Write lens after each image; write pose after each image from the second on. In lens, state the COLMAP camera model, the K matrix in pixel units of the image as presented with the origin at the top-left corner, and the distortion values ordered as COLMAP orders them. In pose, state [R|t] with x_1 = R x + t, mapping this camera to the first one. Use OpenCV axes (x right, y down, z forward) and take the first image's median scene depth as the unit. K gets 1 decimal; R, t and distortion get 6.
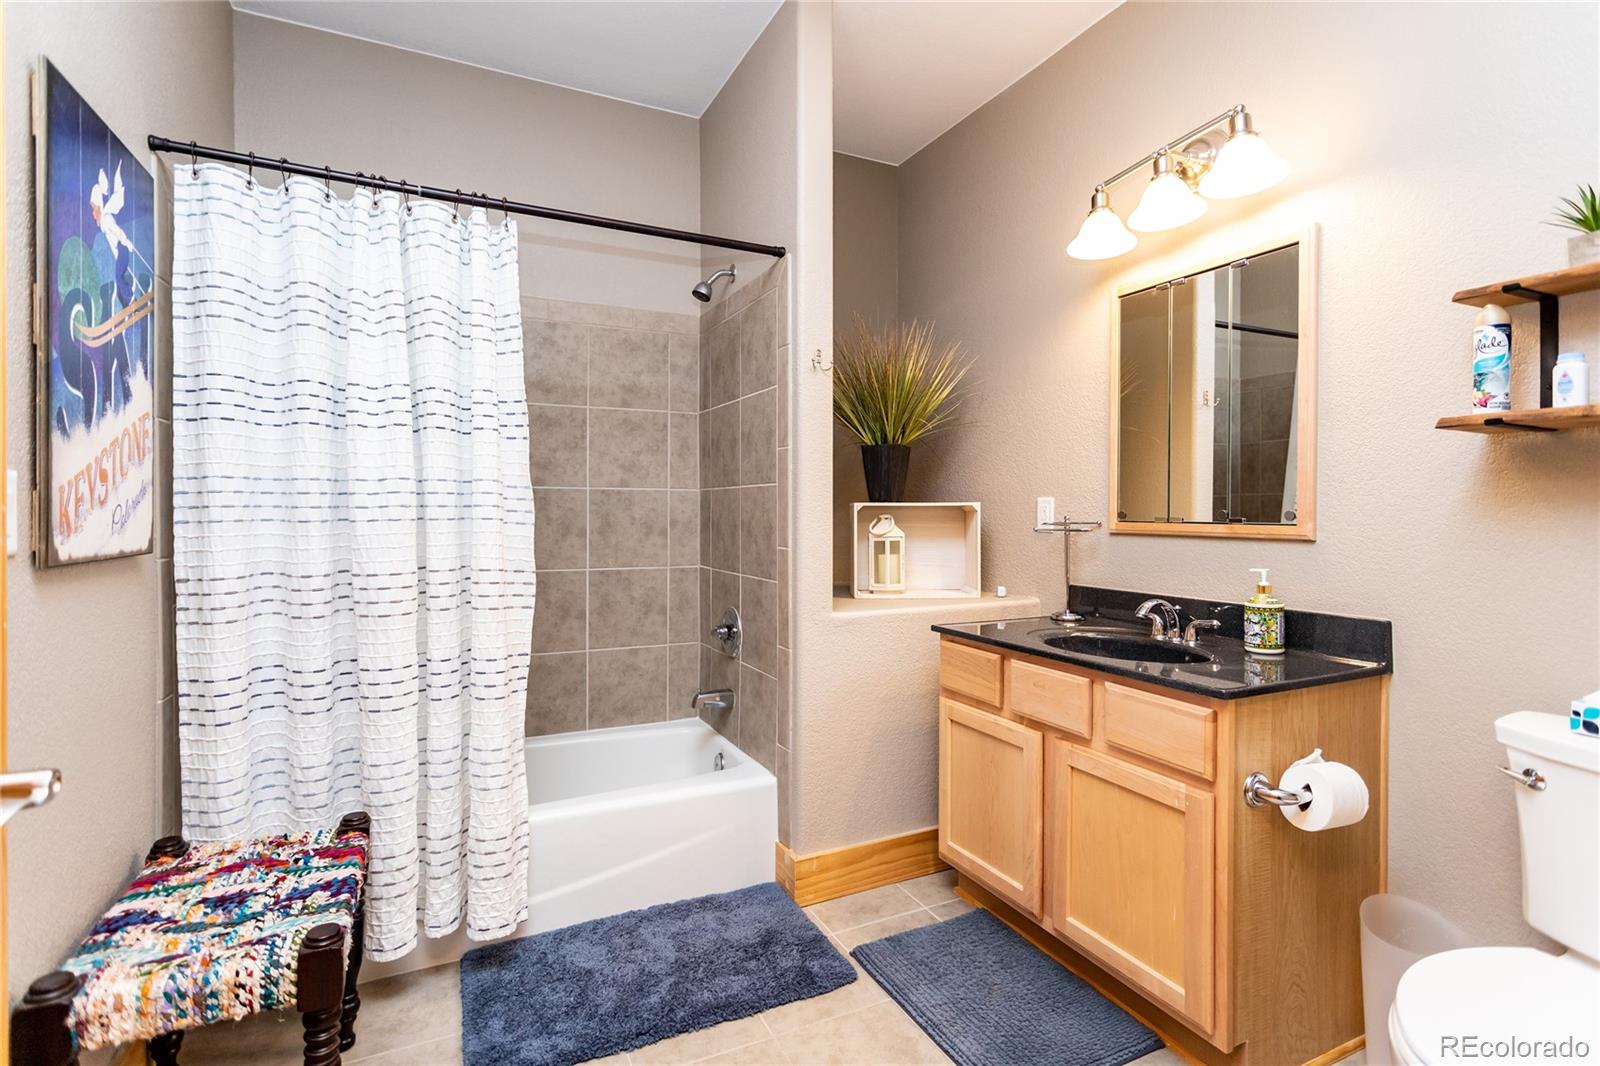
lens RADIAL K [[769.2, 0, 797.4], [0, 769.2, 507.5], [0, 0, 1]] dist [-0.000397, 0.000154]
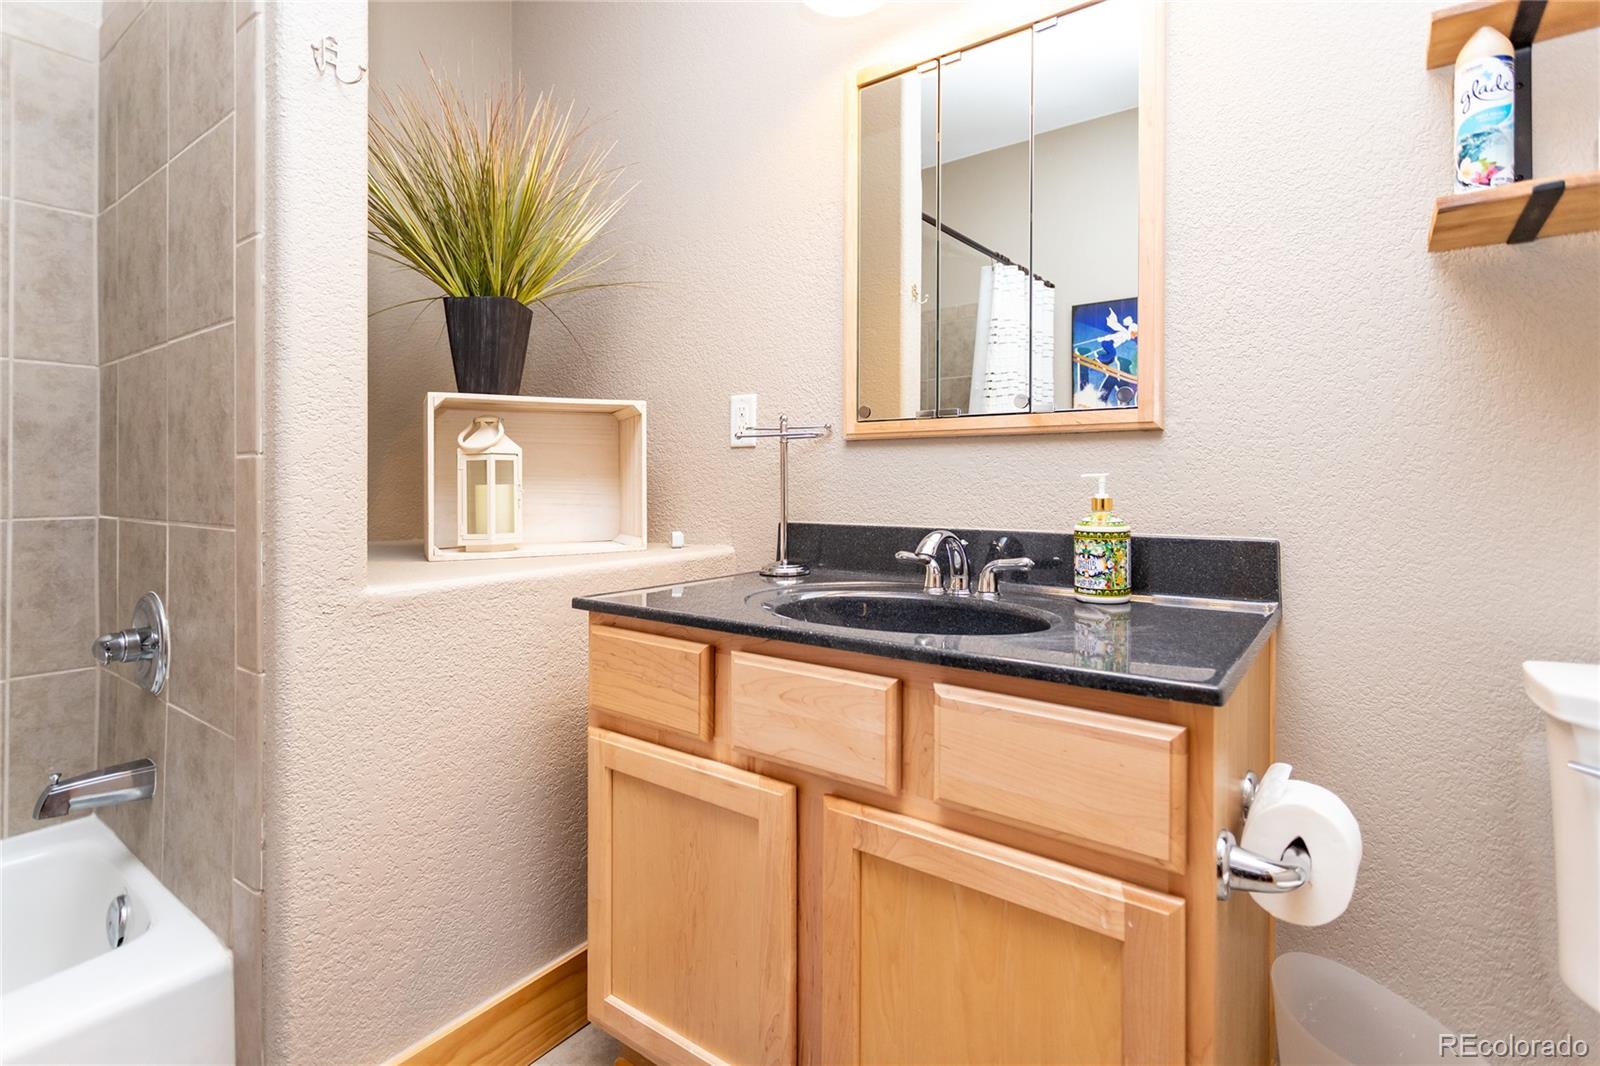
lens RADIAL K [[778.1, 0, 800.9], [0, 778.1, 472.9], [0, 0, 1]] dist [-0.002299, 0.000446]
pose [[0.887017, -0.000036, 0.461736, 0.060354], [0.002343, 0.999987, -0.004424, 0.064092], [-0.461730, 0.005006, 0.887006, 0.418333]]
